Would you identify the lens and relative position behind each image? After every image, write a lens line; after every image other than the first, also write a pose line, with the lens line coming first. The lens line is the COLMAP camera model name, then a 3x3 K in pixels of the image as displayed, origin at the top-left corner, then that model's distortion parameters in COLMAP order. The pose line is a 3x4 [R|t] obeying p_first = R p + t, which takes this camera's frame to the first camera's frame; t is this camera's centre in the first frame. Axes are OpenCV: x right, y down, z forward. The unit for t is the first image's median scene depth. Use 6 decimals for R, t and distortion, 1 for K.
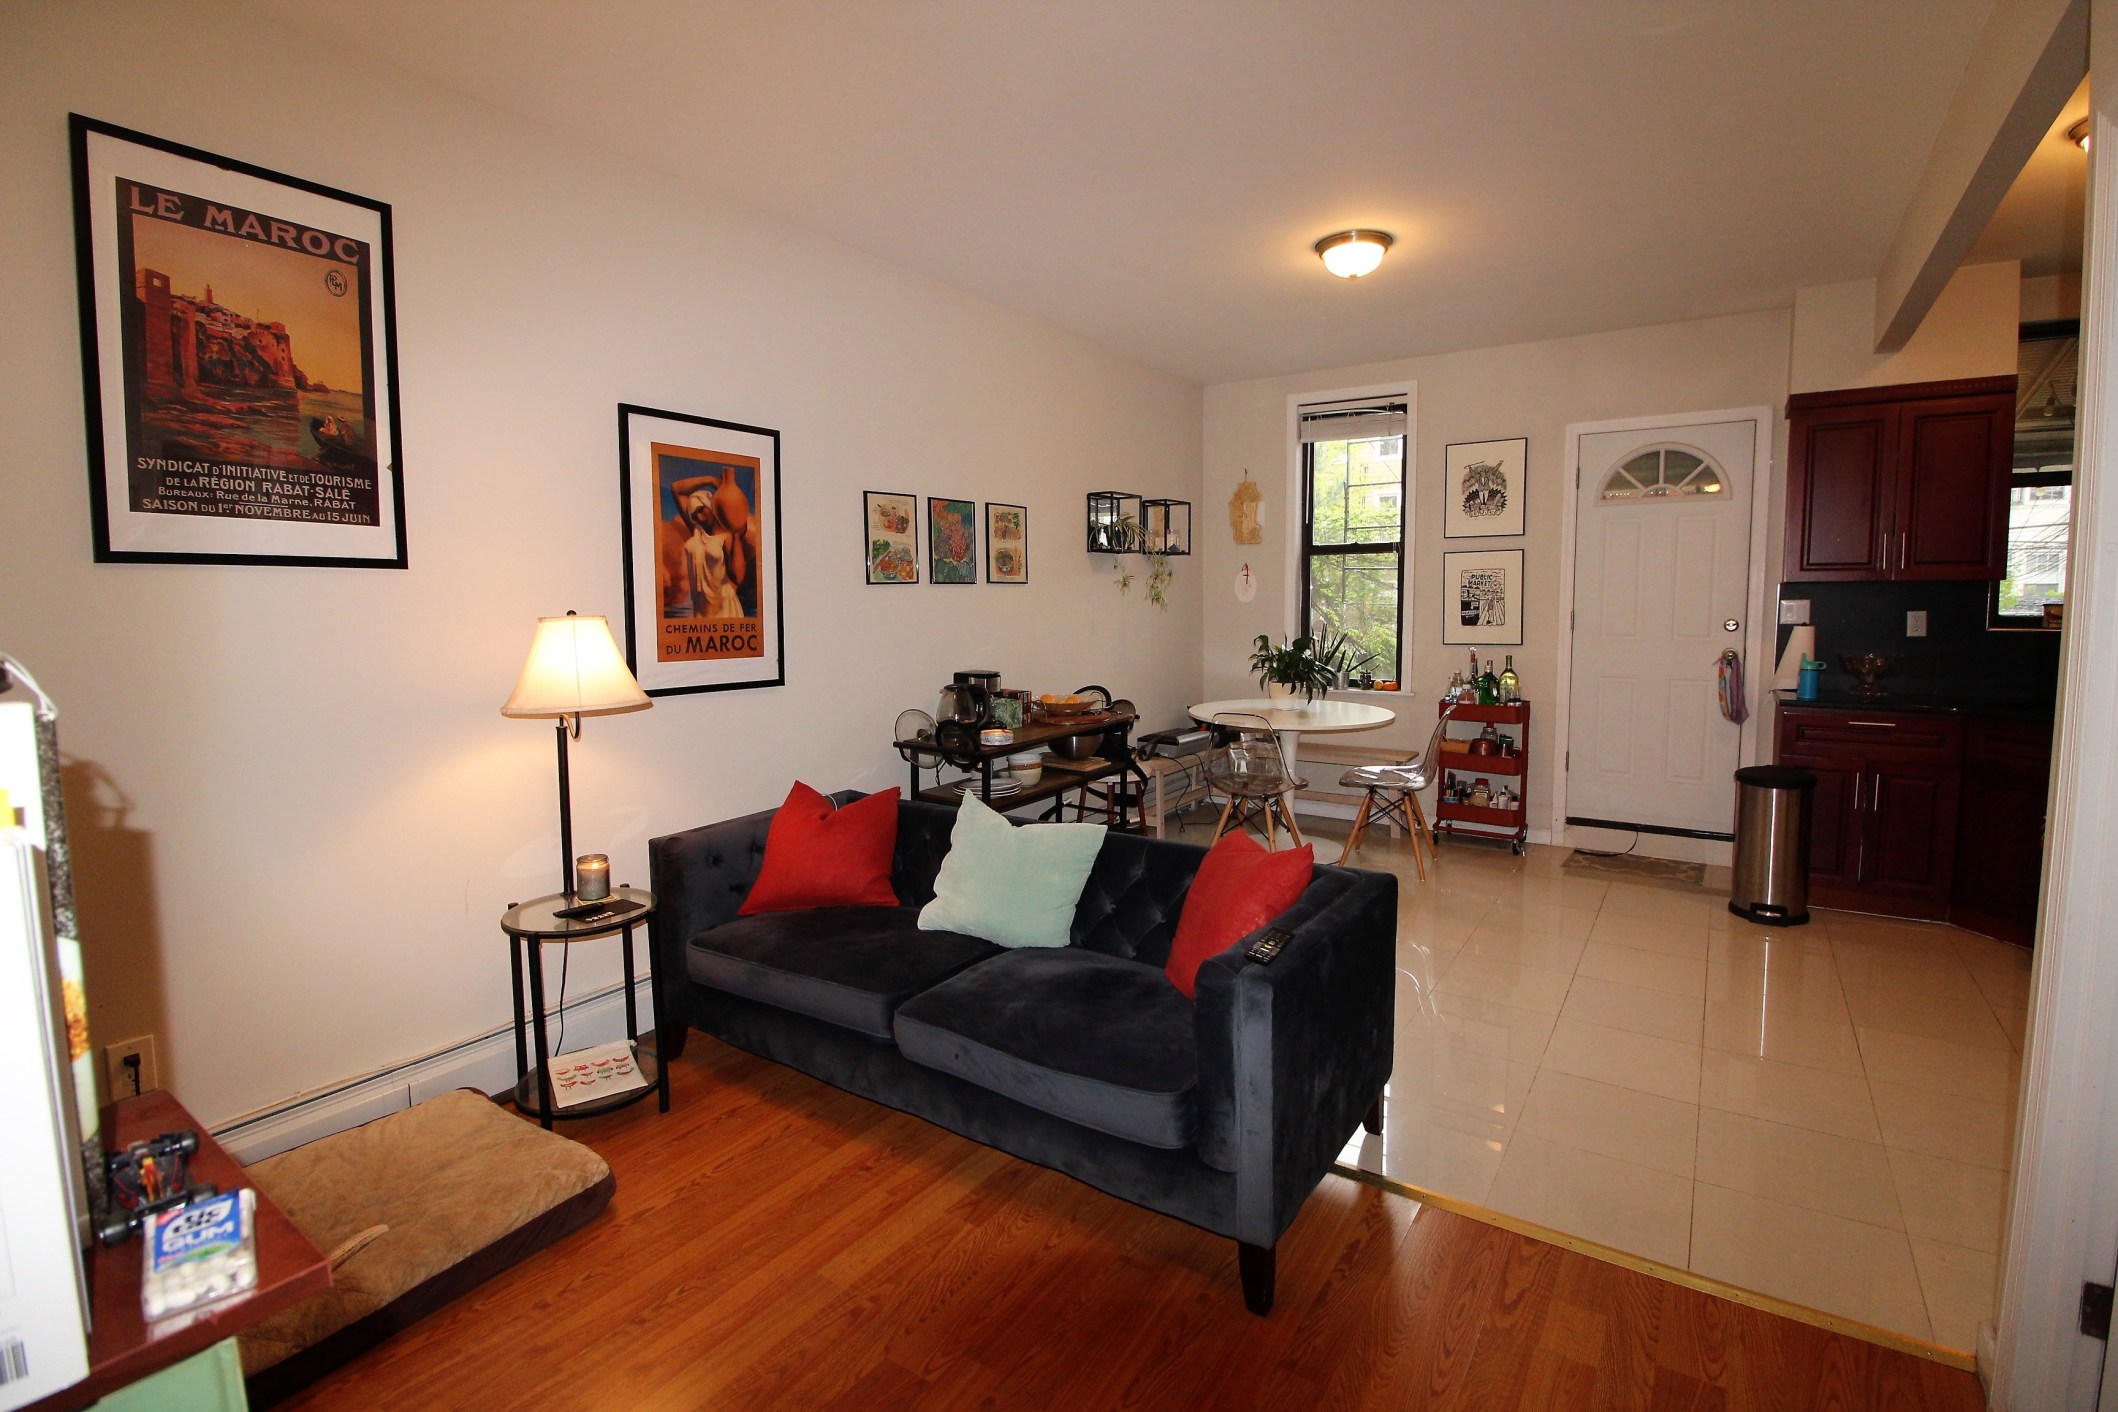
lens RADIAL K [[980.1, 0, 1097.2], [0, 980.1, 673.6], [0, 0, 1]] dist [-0.005390, -0.001316]
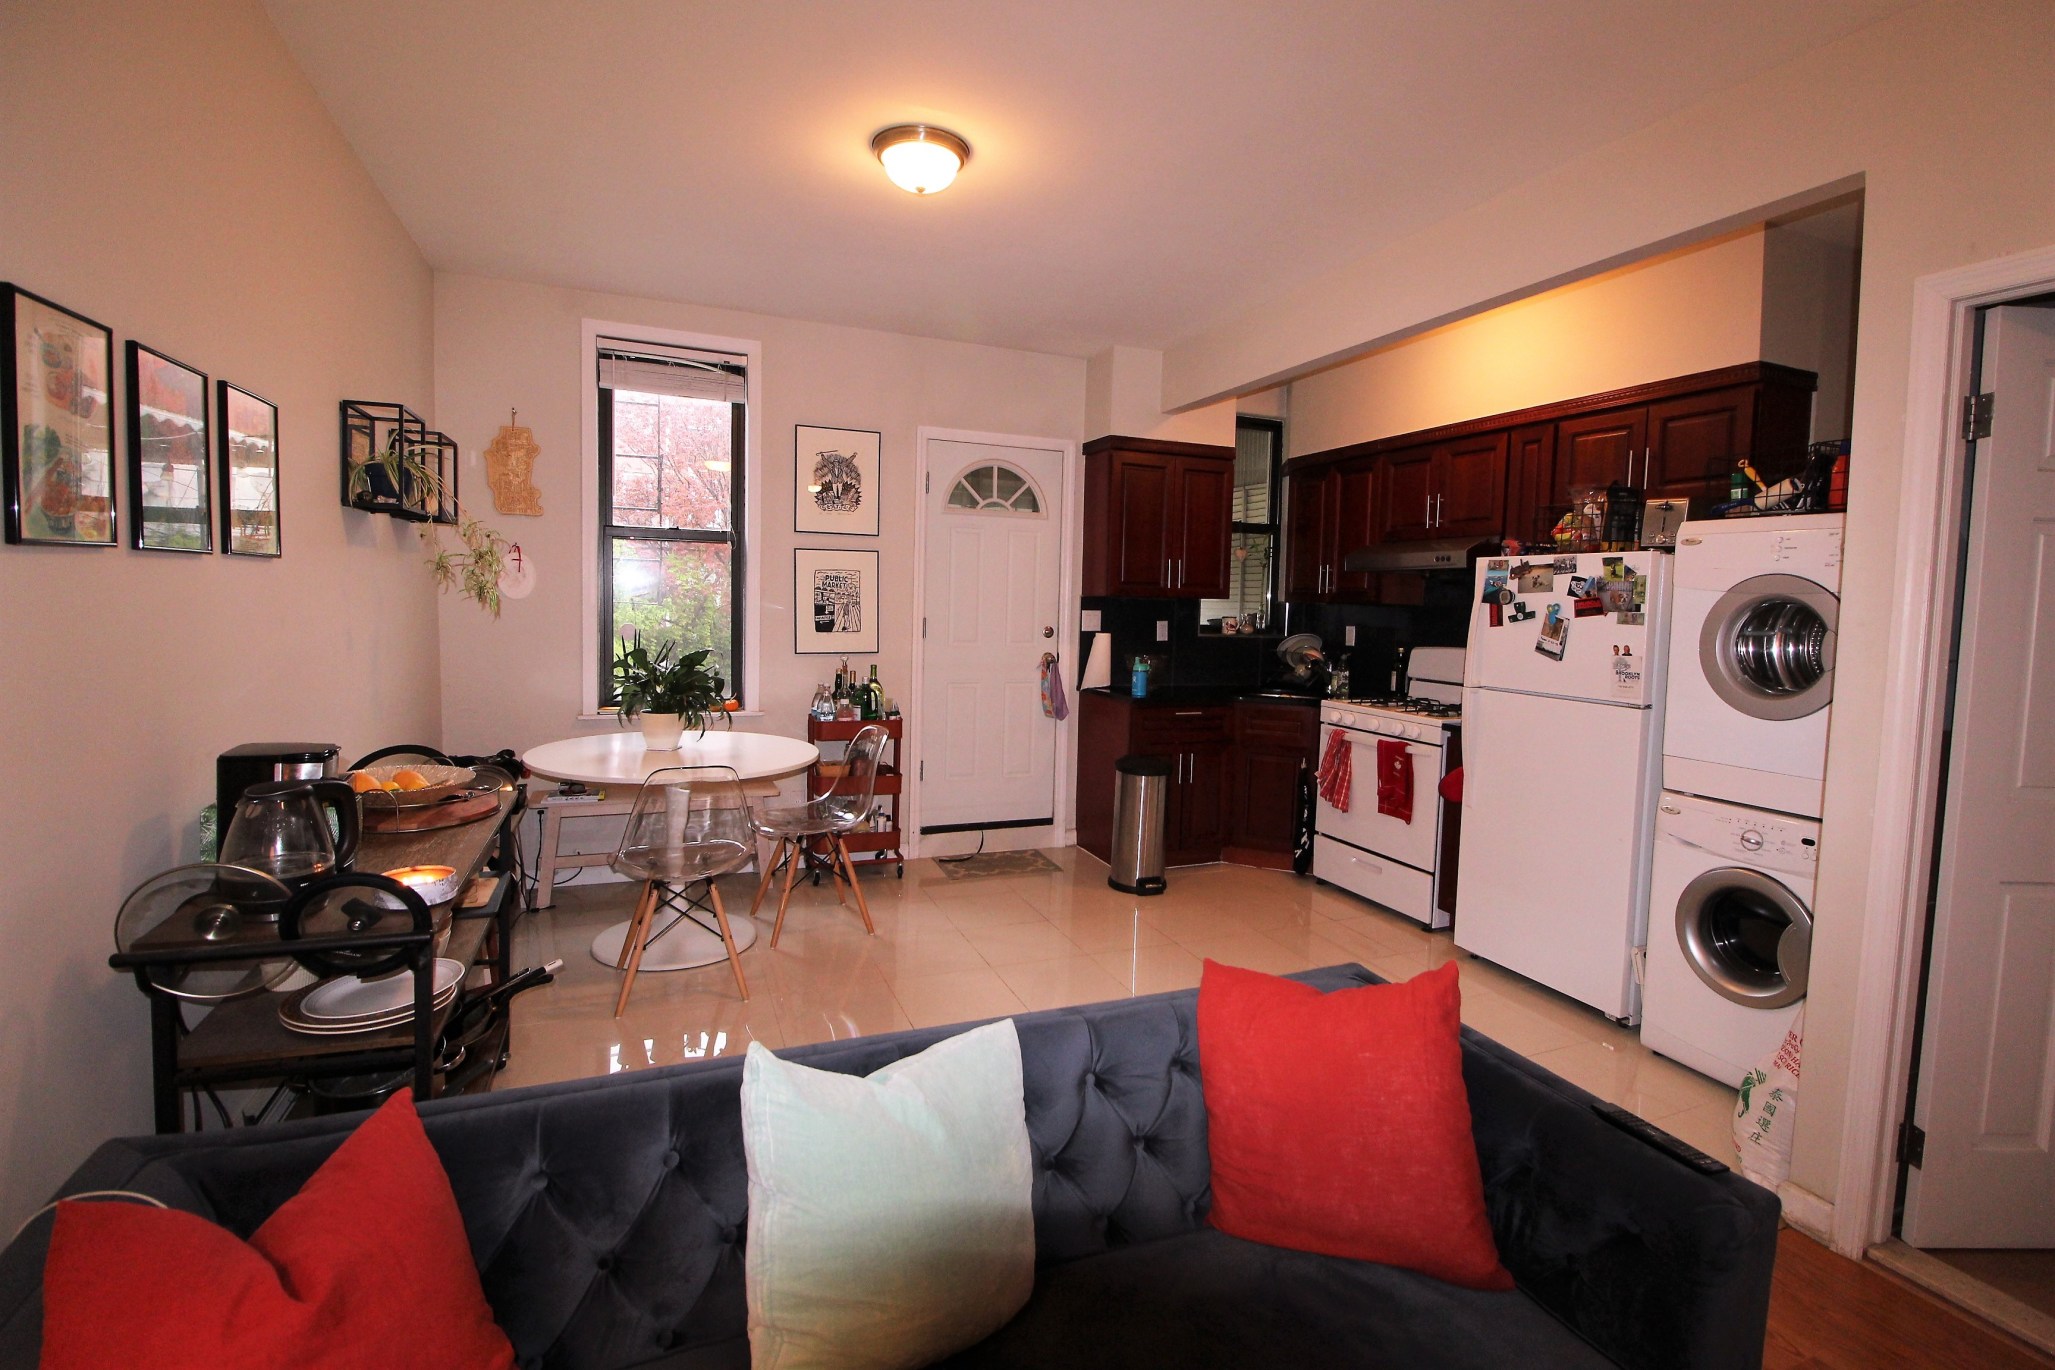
lens RADIAL K [[924.3, 0, 1027.9], [0, 924.3, 662.9], [0, 0, 1]] dist [-0.000285, -0.000195]
pose [[0.570869, -0.031835, 0.820424, -0.237806], [0.035418, 0.999273, 0.014131, -0.030511], [-0.820277, 0.020991, 0.571581, 0.422625]]
